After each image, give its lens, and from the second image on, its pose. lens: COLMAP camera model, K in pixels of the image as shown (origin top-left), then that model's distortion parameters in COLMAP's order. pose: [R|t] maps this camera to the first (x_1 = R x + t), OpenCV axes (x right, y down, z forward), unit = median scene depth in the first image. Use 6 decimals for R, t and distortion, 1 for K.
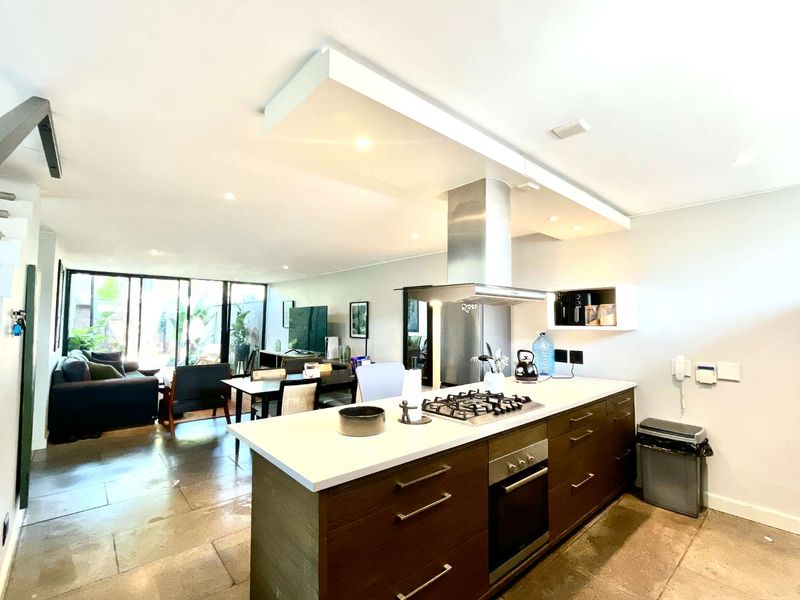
lens RADIAL K [[365.4, 0, 397.4], [0, 365.4, 301.2], [0, 0, 1]] dist [-0.002547, 0.000165]
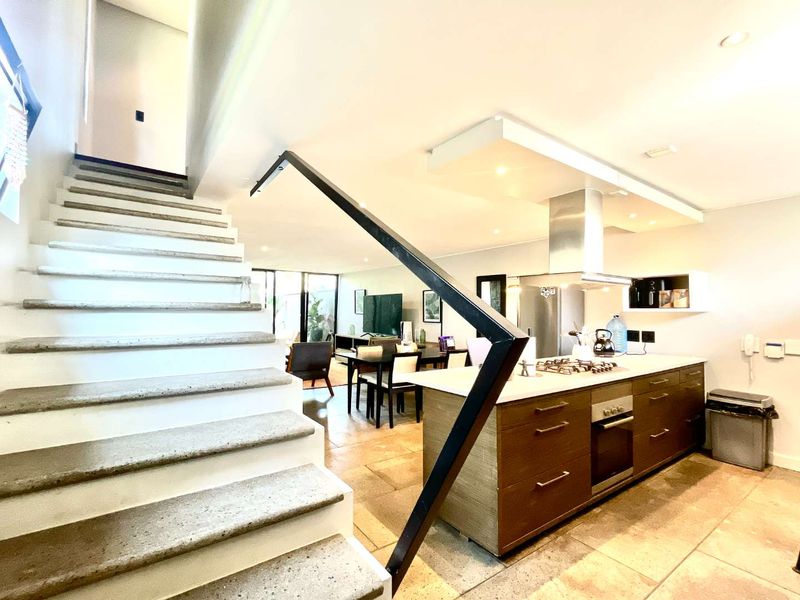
lens RADIAL K [[365.4, 0, 397.7], [0, 365.4, 300.9], [0, 0, 1]] dist [-0.002547, 0.000165]
pose [[0.994164, -0.000128, -0.107884, -0.183281], [0.002960, 0.999655, 0.026097, 0.012139], [0.107843, -0.026264, 0.993821, -0.234019]]
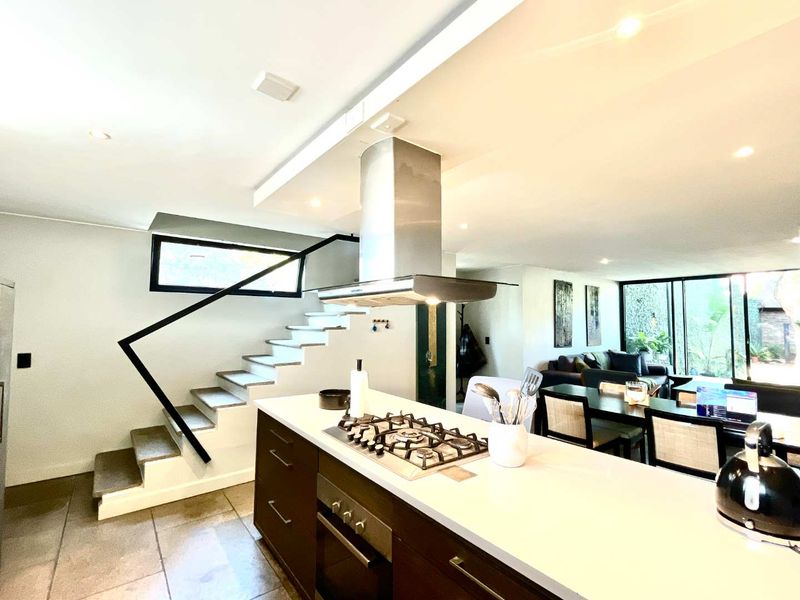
lens RADIAL K [[365.4, 0, 396.8], [0, 365.4, 297.2], [0, 0, 1]] dist [-0.002547, 0.000165]
pose [[-0.053153, -0.068488, -0.996235, 0.719904], [0.046011, 0.996418, -0.070955, 0.033876], [0.997526, -0.049609, -0.049811, 0.752752]]
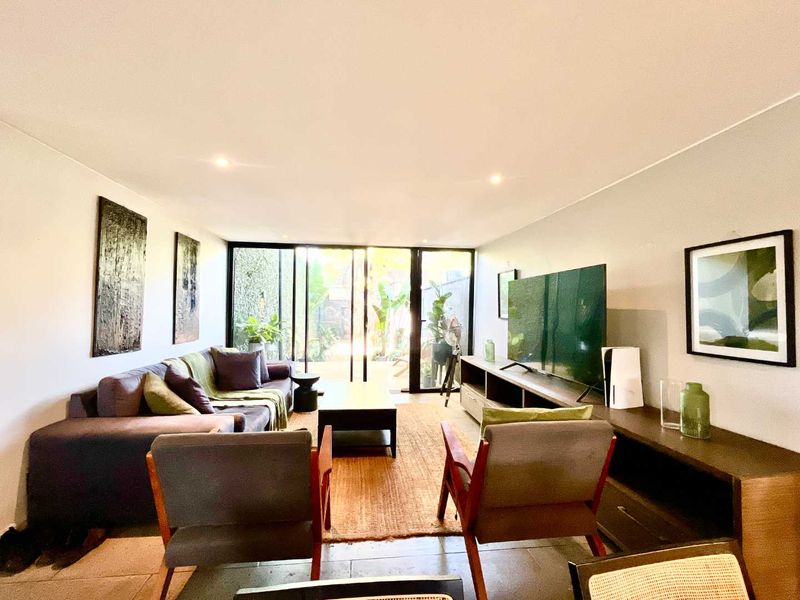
lens RADIAL K [[365.4, 0, 401.5], [0, 365.4, 303.5], [0, 0, 1]] dist [-0.002547, 0.000165]
pose [[0.832167, -0.006239, -0.554490, -0.342976], [0.025368, 0.999318, 0.026828, 0.080826], [0.553944, -0.036391, 0.831758, 1.230555]]
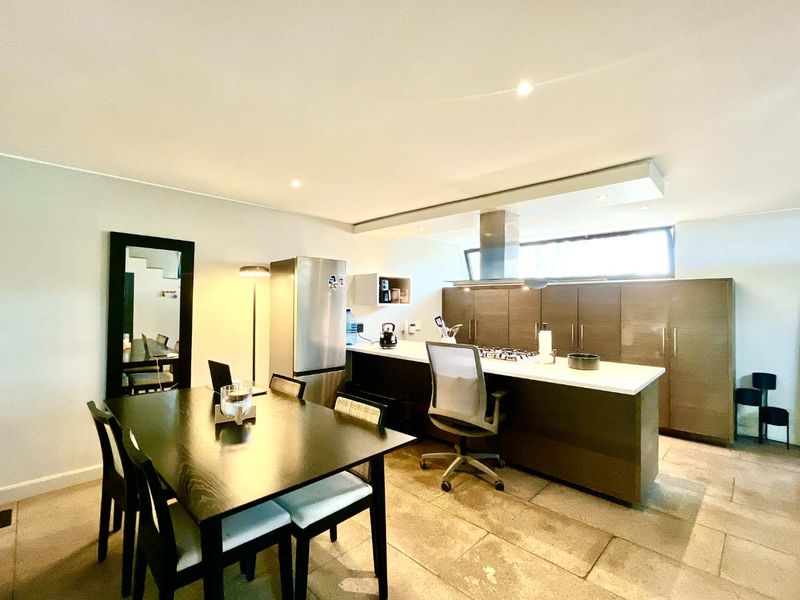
lens RADIAL K [[365.4, 0, 402.4], [0, 365.4, 300.6], [0, 0, 1]] dist [-0.002547, 0.000165]
pose [[-0.081688, 0.008125, 0.996625, -0.942230], [-0.053831, 0.998471, -0.012552, 0.076153], [-0.995203, -0.054674, -0.081125, 1.113014]]
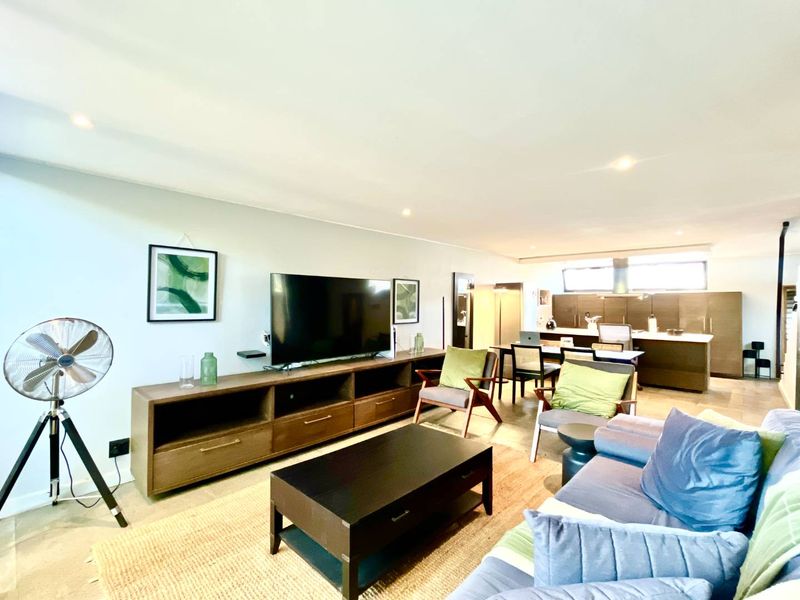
lens RADIAL K [[365.4, 0, 394.5], [0, 365.4, 301.4], [0, 0, 1]] dist [-0.002547, 0.000165]
pose [[-0.094818, 0.006170, 0.995475, -1.856778], [-0.053501, 0.998504, -0.011285, 0.126079], [-0.994056, -0.054329, -0.094346, 2.254129]]
